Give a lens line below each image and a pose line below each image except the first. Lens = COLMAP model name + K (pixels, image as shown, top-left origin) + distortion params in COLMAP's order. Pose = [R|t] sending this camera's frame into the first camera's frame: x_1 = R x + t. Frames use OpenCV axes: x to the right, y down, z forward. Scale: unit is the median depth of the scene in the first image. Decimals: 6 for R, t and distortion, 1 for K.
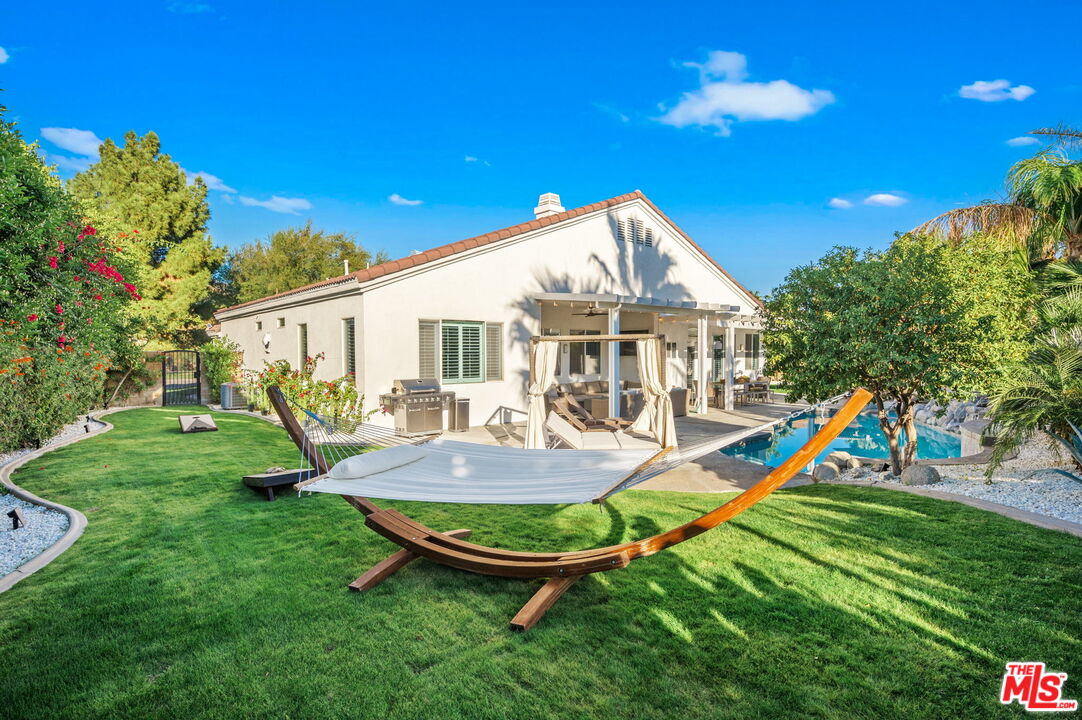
lens RADIAL K [[525.9, 0, 538.8], [0, 525.9, 357.0], [0, 0, 1]] dist [0.002470, 0.000129]
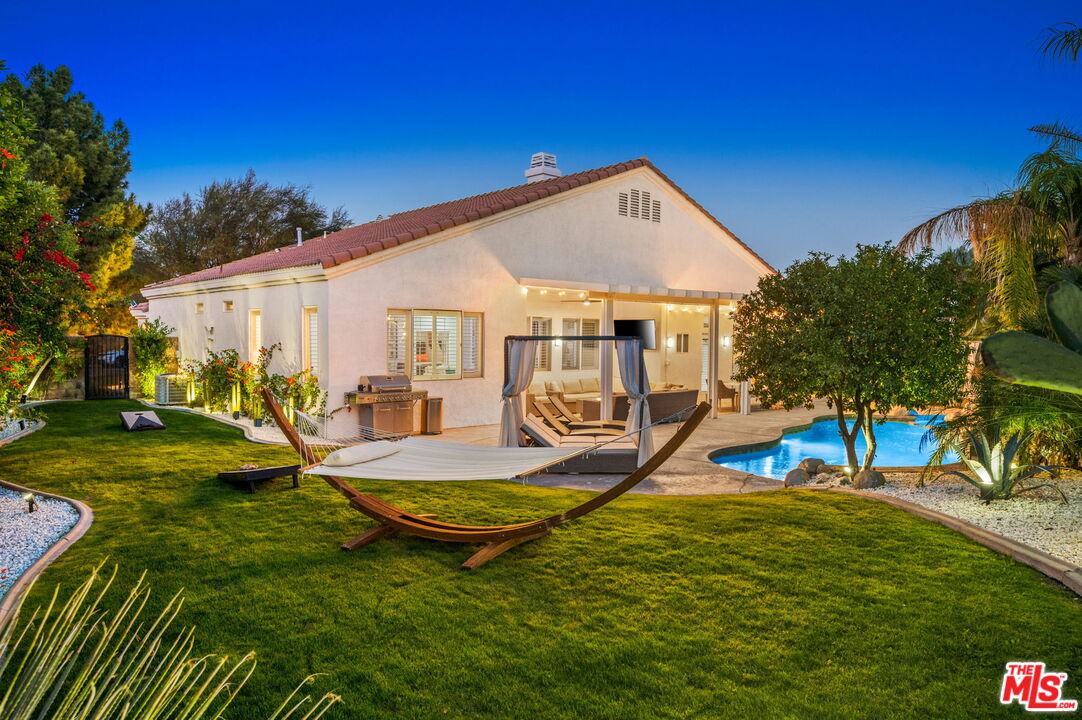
lens RADIAL K [[714.0, 0, 541.0], [0, 714.0, 360.0], [0, 0, 1]] dist [-0.001223, 0.000804]
pose [[0.999889, 0.014198, -0.004578, 0.055816], [-0.014048, 0.999416, 0.031145, -0.036421], [0.005018, -0.031077, 0.999504, -0.309759]]
